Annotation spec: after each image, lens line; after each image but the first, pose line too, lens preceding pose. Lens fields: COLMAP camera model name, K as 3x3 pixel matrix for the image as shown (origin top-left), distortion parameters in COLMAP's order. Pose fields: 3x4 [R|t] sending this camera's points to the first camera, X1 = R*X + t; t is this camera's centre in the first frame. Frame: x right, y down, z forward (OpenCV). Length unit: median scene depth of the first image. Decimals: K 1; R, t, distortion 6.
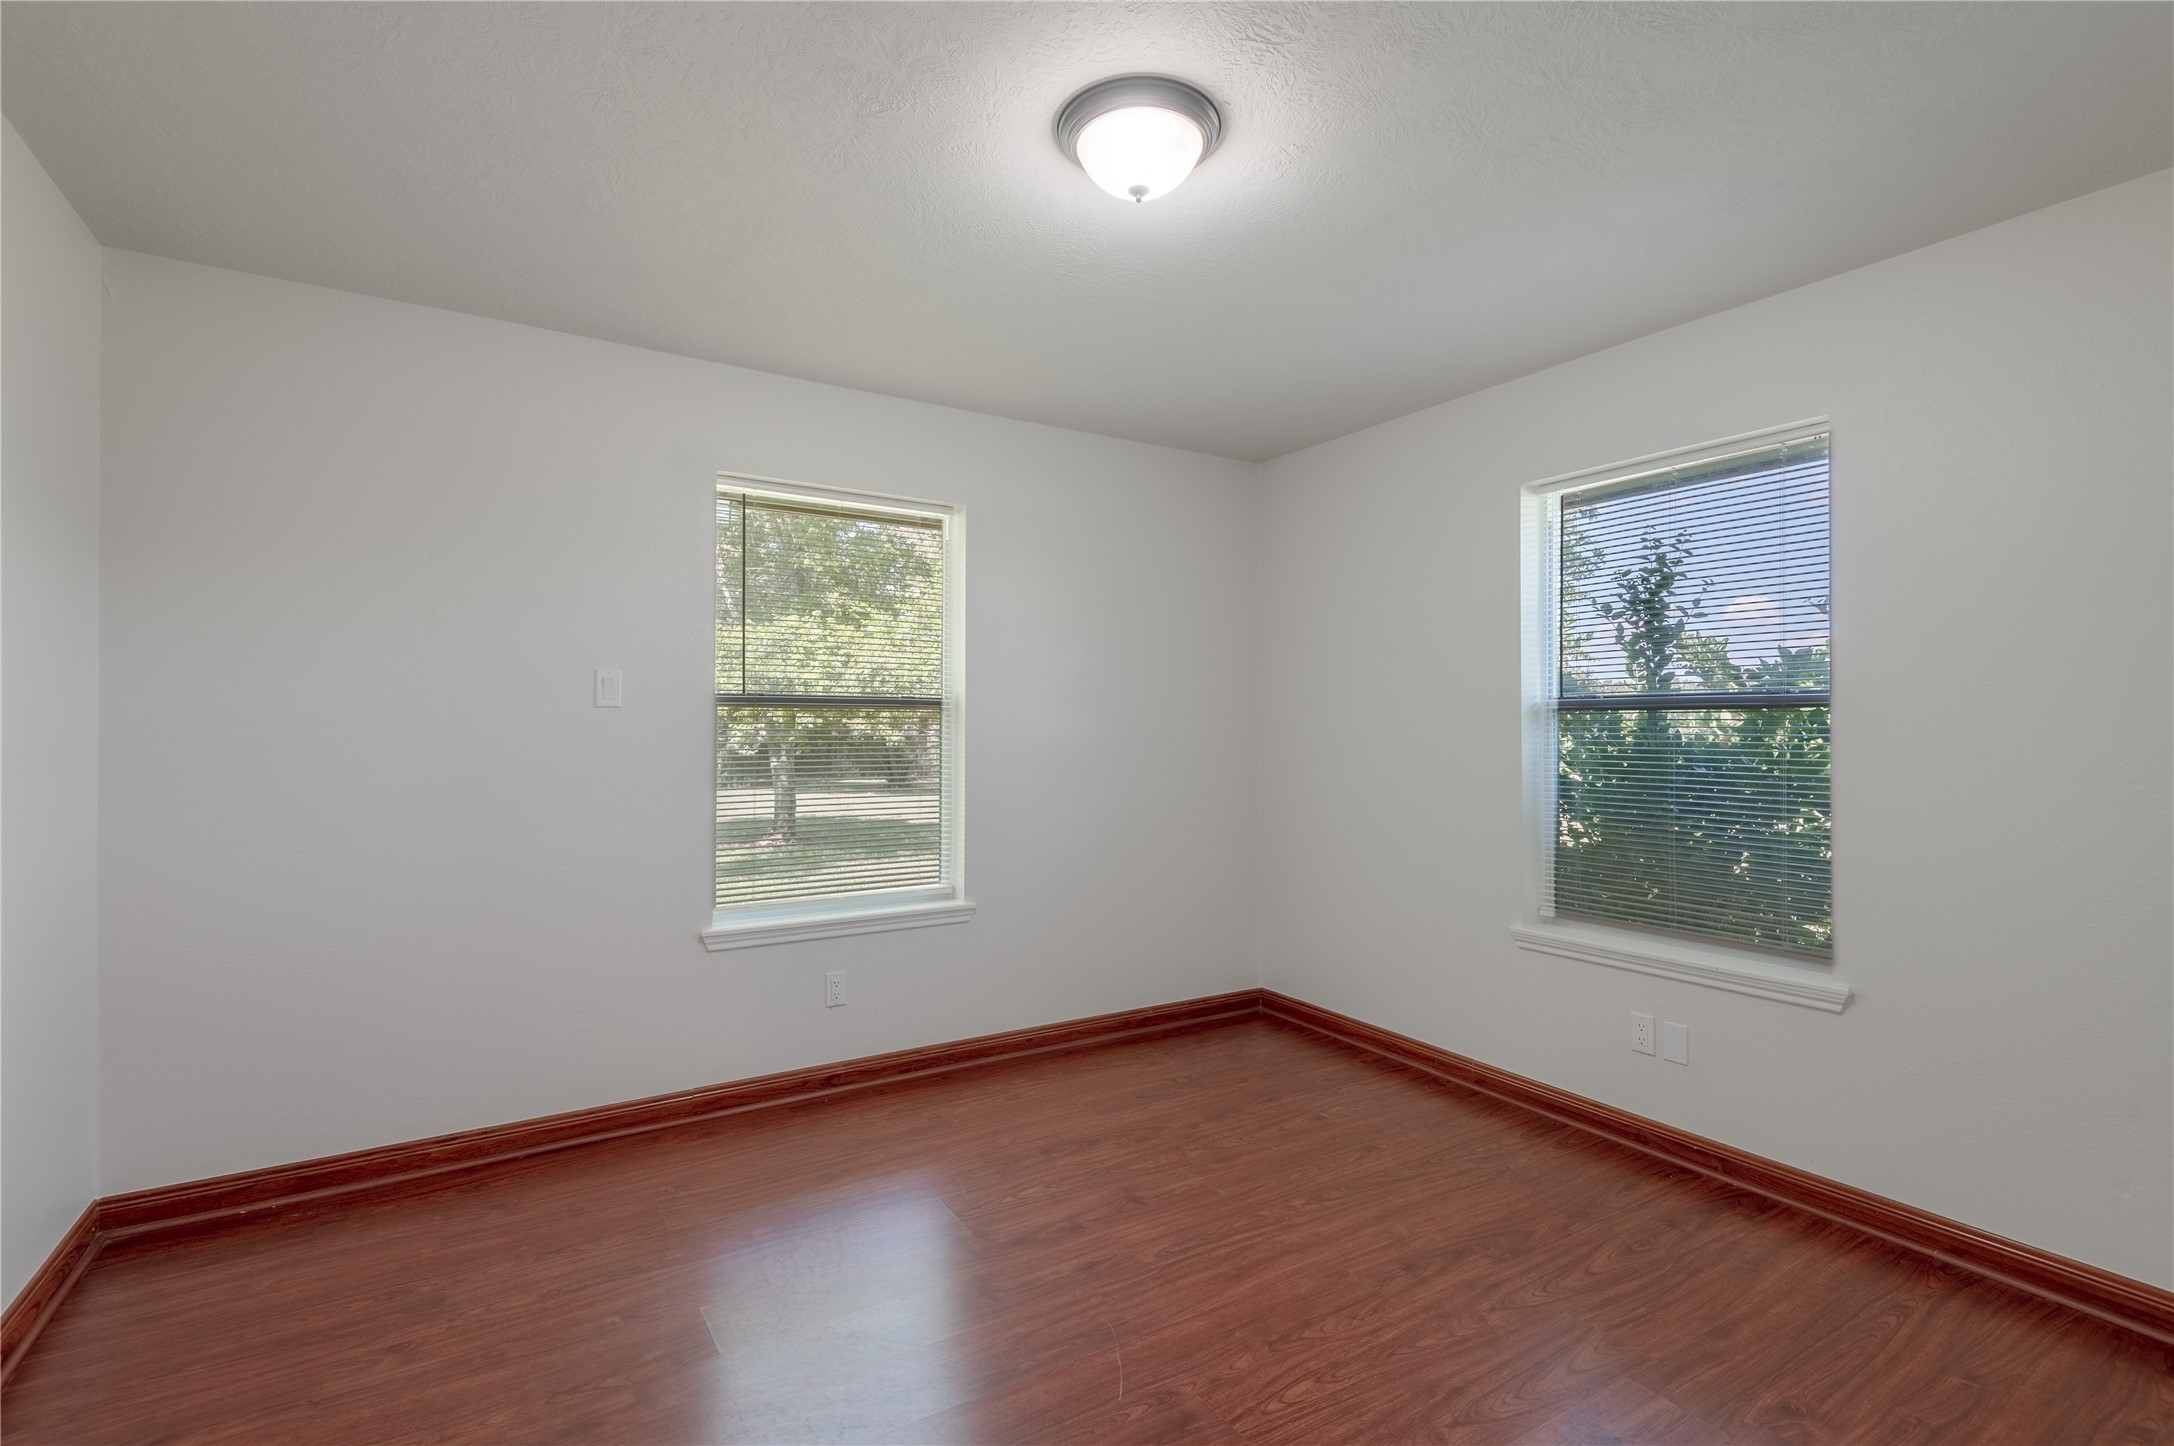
lens RADIAL K [[1012.2, 0, 1087.0], [0, 1012.2, 723.0], [0, 0, 1]] dist [0.000225, -0.000388]
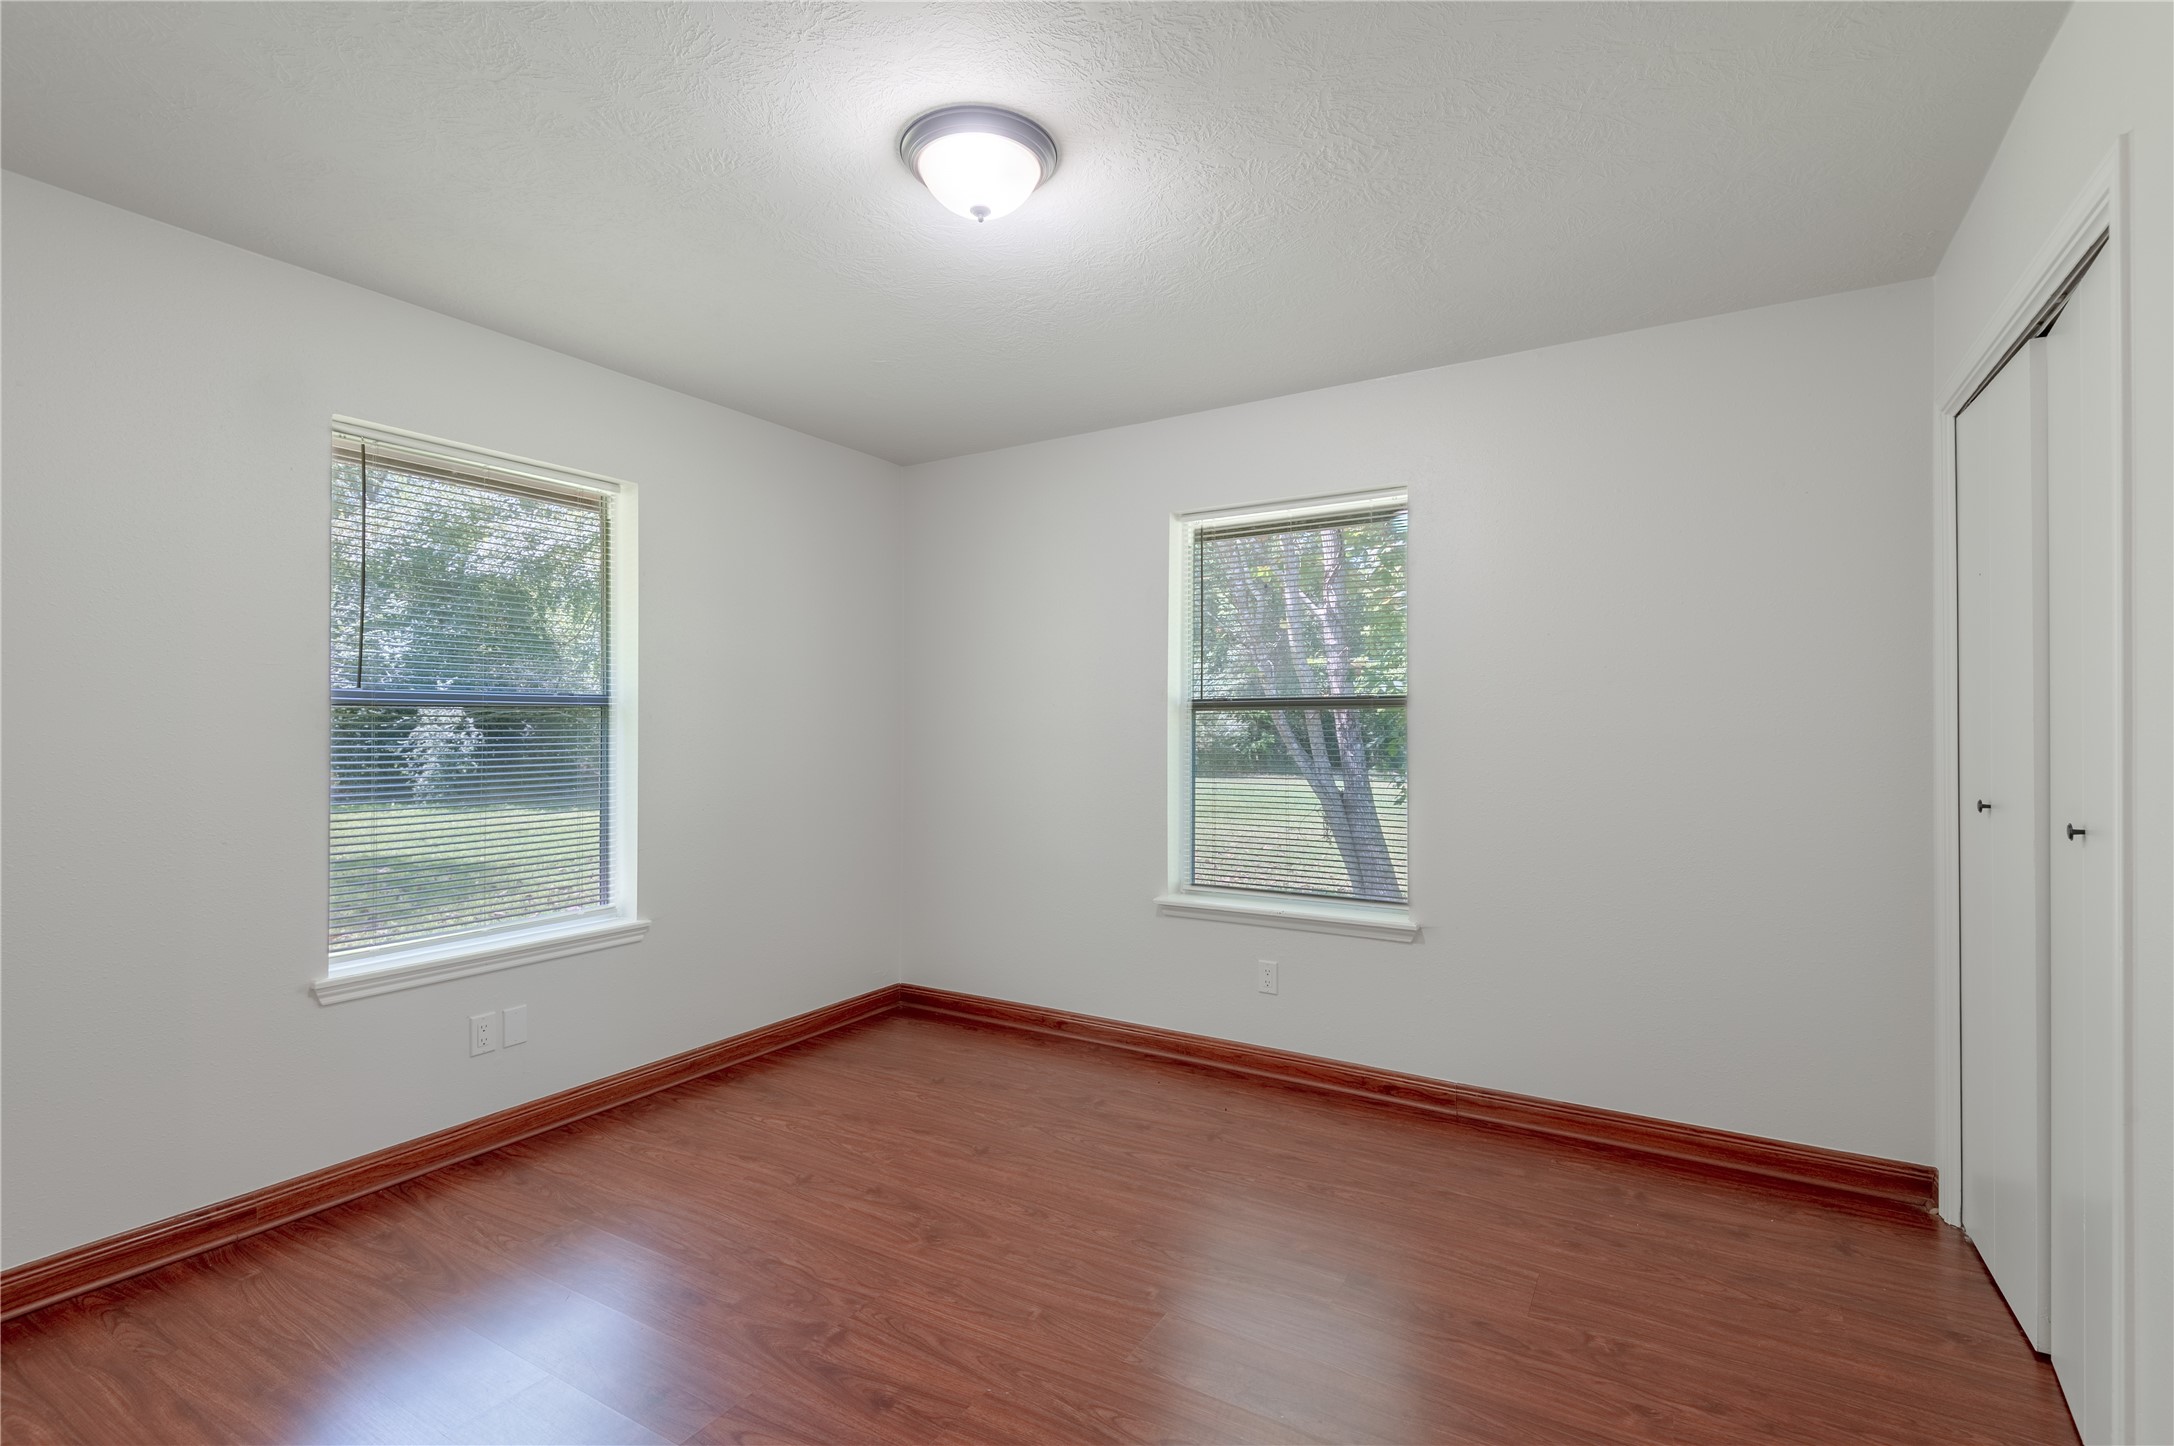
lens RADIAL K [[1012.2, 0, 1087.0], [0, 1012.2, 723.0], [0, 0, 1]] dist [0.000225, -0.000388]
pose [[0.905649, -0.006972, 0.423972, -0.151533], [0.007118, 0.999974, 0.001239, 0.001831], [-0.423969, 0.001895, 0.905674, 0.002349]]
